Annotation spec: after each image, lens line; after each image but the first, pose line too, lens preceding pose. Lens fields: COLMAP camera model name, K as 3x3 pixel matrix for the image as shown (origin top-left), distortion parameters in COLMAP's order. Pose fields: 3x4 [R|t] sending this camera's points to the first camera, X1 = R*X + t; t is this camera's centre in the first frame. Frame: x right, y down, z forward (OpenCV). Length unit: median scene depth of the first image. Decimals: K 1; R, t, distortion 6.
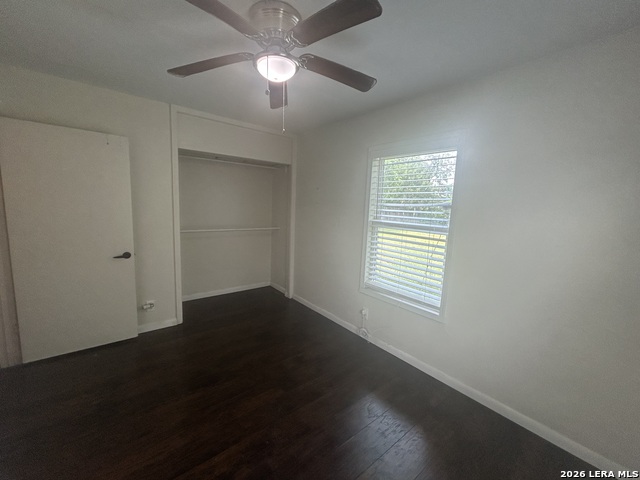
lens RADIAL K [[260.4, 0, 320.0], [0, 260.4, 240.0], [0, 0, 1]] dist [-0.000866, -0.000017]
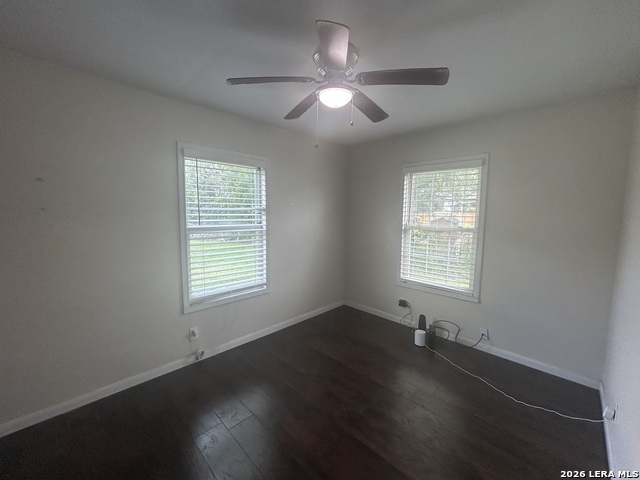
lens RADIAL K [[260.4, 0, 320.0], [0, 260.4, 240.0], [0, 0, 1]] dist [-0.000866, -0.000017]
pose [[-0.103697, -0.149186, 0.983357, -0.768862], [0.122729, 0.979212, 0.161499, -0.129823], [-0.987008, 0.137433, -0.083231, 0.692984]]
